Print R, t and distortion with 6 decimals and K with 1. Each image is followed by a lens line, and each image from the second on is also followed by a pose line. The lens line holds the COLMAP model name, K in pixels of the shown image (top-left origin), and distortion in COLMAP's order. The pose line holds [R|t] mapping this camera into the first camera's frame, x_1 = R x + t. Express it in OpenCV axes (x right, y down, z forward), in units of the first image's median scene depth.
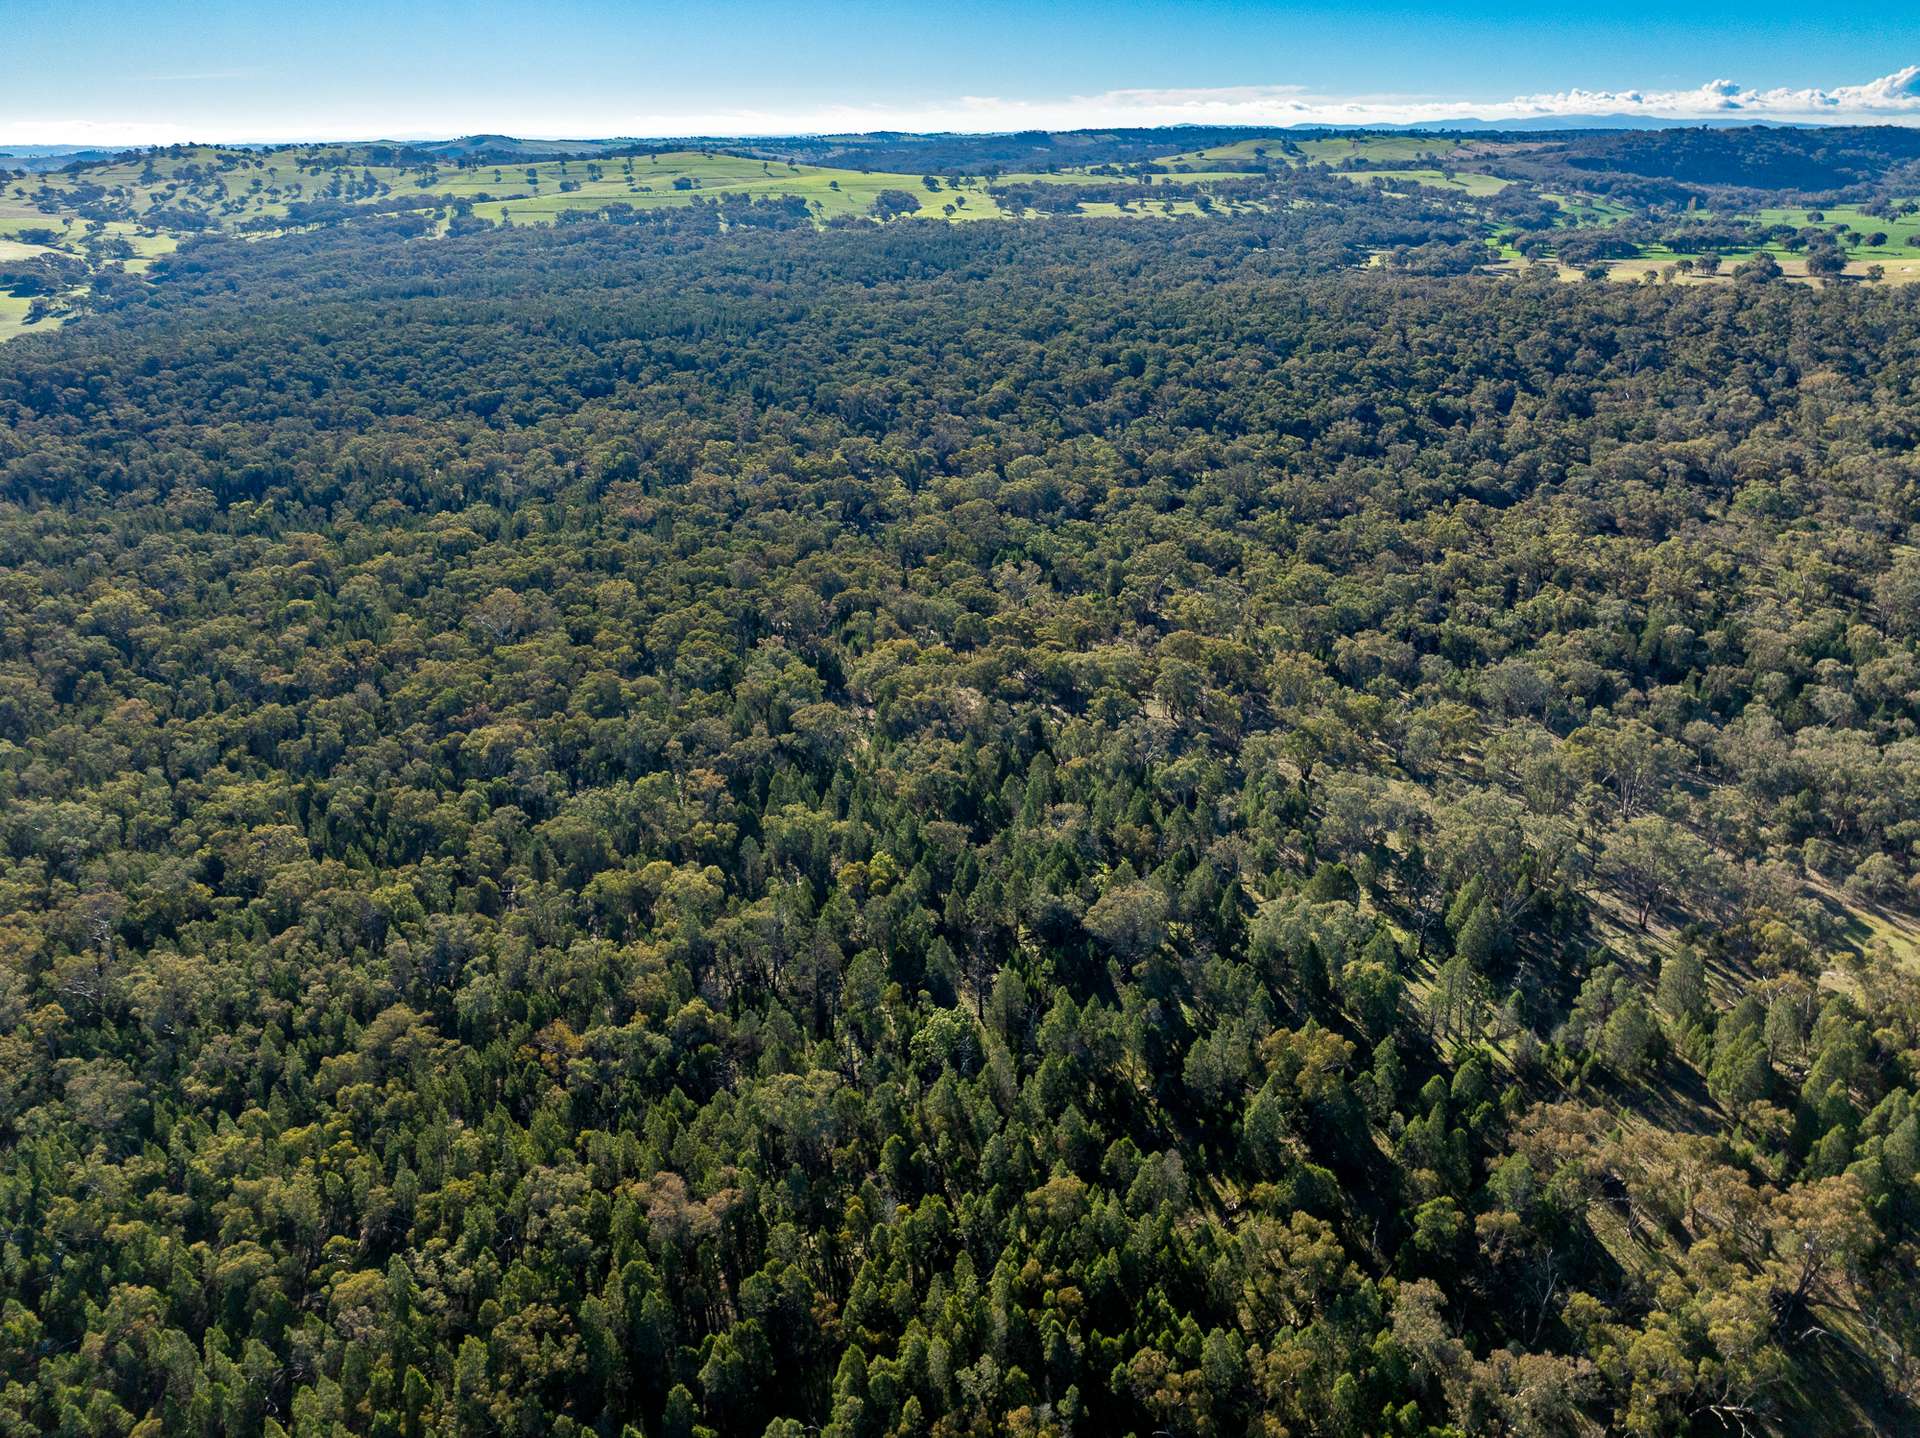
lens RADIAL K [[1361.6, 0, 960.0], [0, 1361.6, 719.0], [0, 0, 1]] dist [-0.054942, 0.031998]
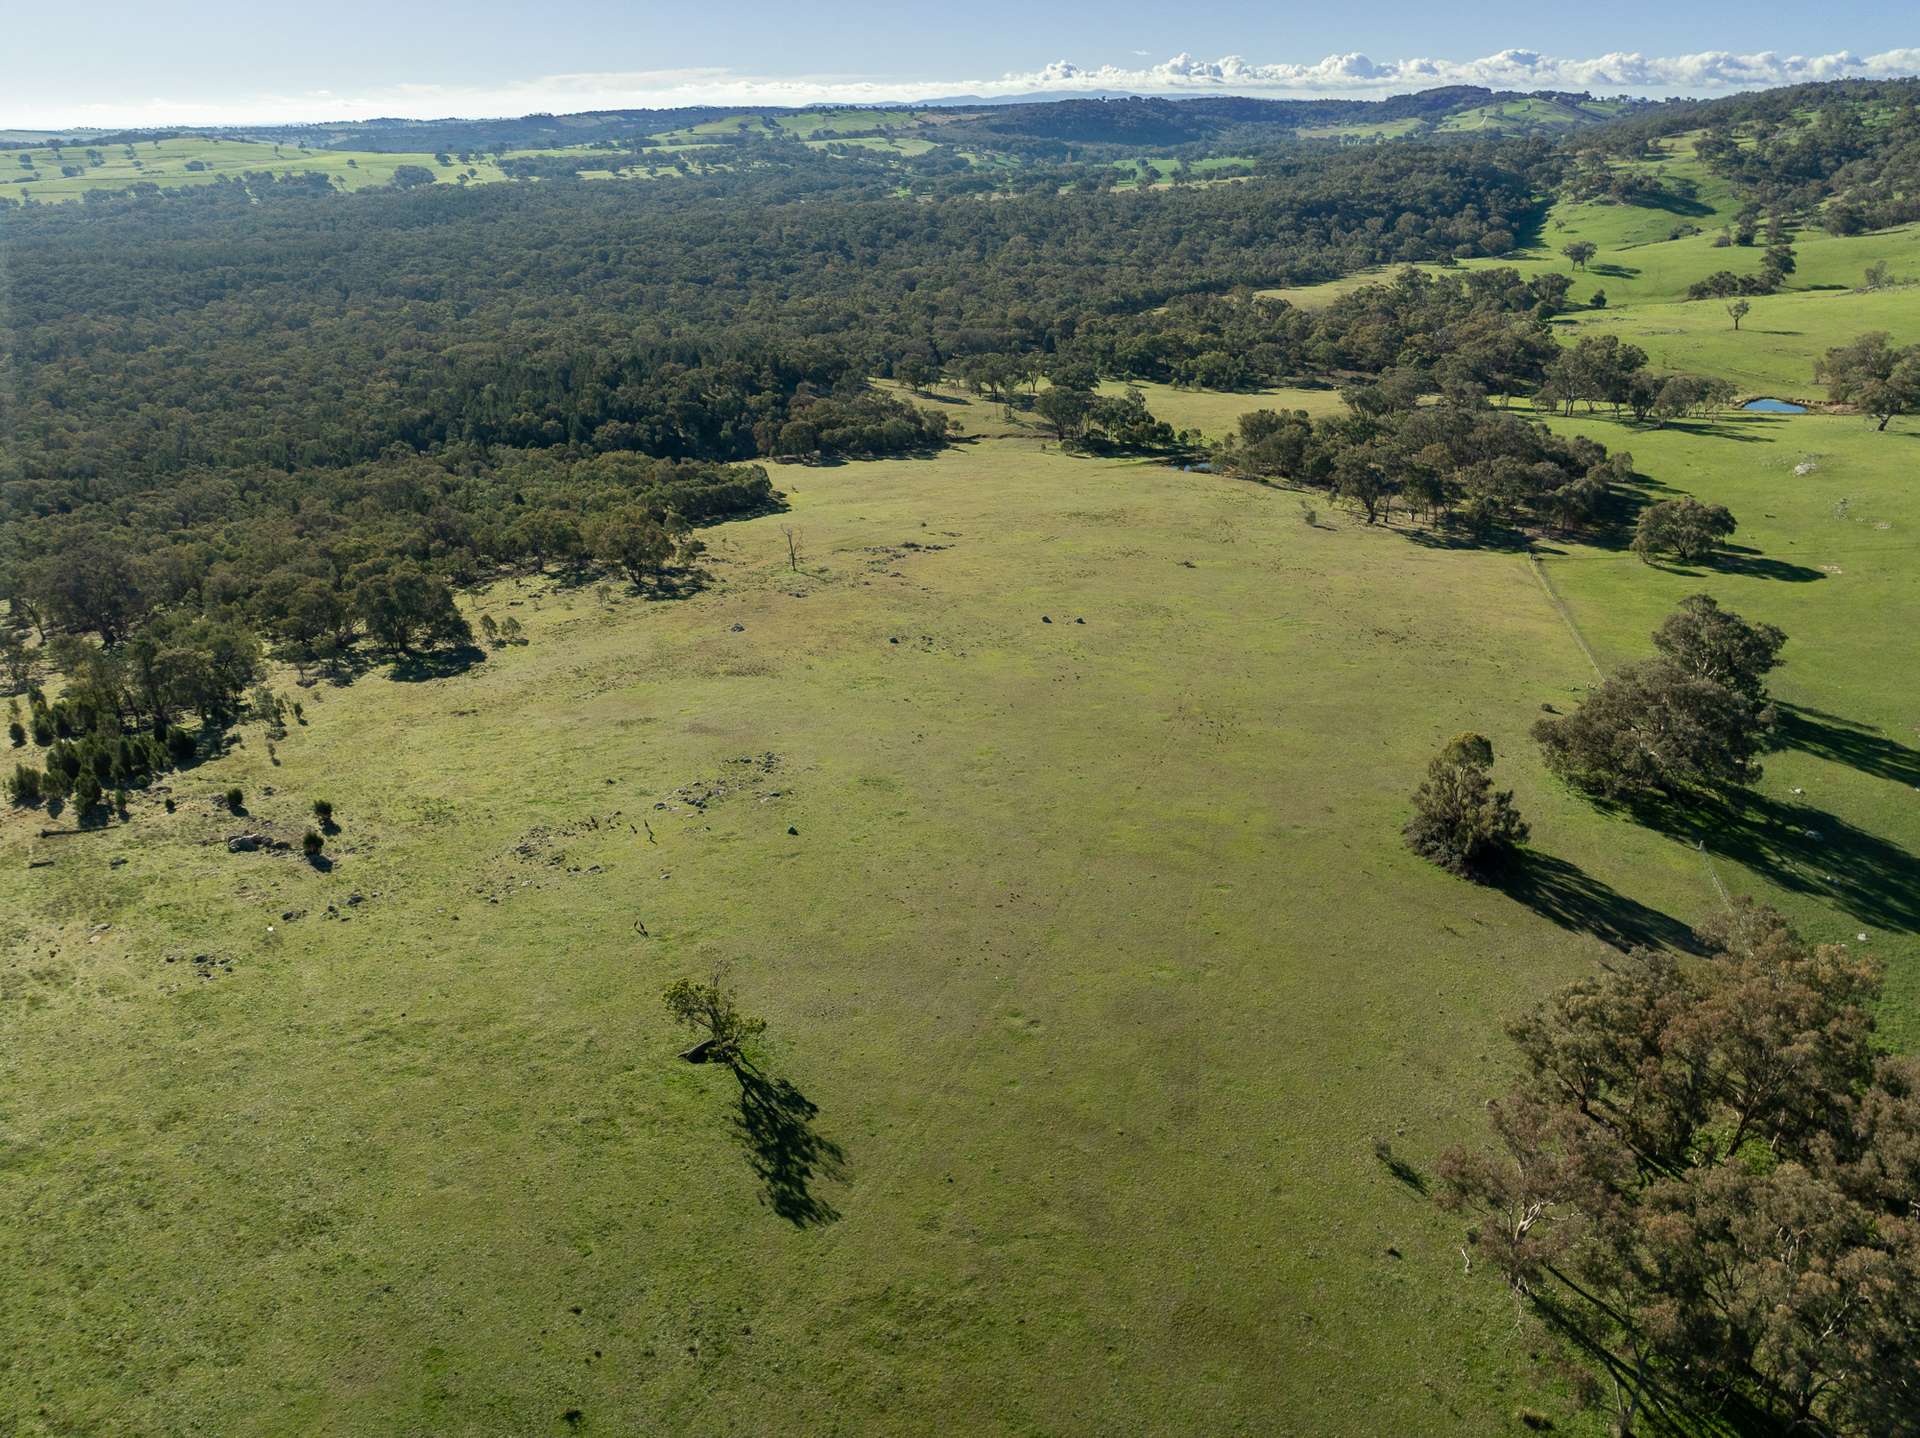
lens RADIAL K [[1361.6, 0, 960.0], [0, 1361.6, 719.0], [0, 0, 1]] dist [-0.054942, 0.031998]
pose [[0.947963, -0.135698, 0.288015, 0.001431], [0.132380, 0.990712, 0.031063, 0.092806], [-0.289555, 0.008681, 0.957122, -0.200711]]
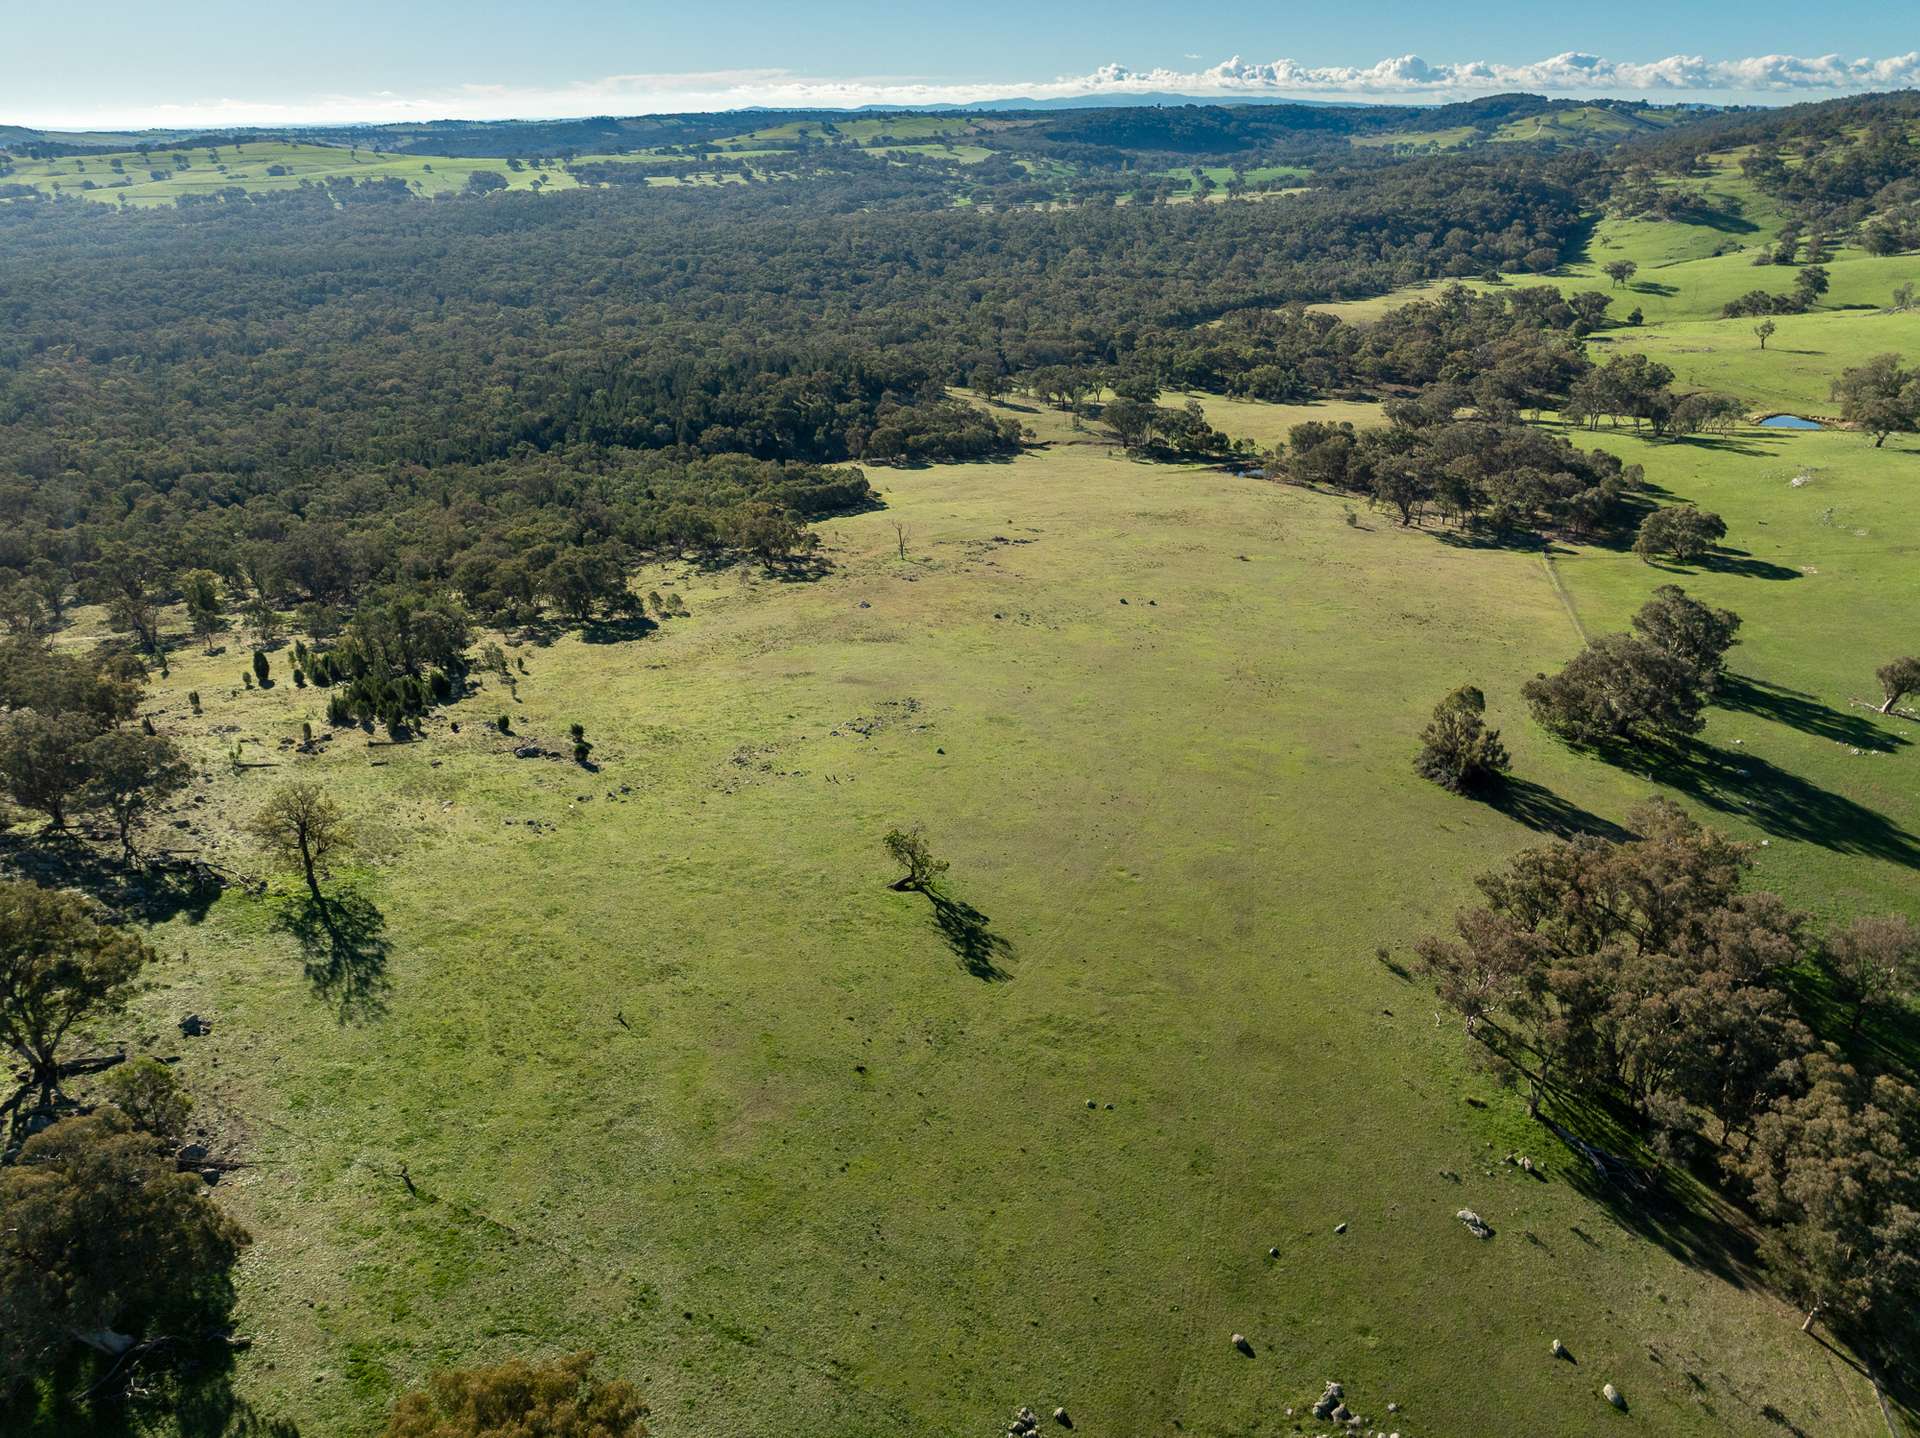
lens RADIAL K [[1361.6, 0, 960.0], [0, 1361.6, 719.0], [0, 0, 1]] dist [-0.054942, 0.031998]
pose [[0.958723, -0.120023, 0.257768, -0.010462], [0.117284, 0.992757, 0.026034, 0.095399], [-0.259026, 0.005273, 0.965856, -0.221615]]
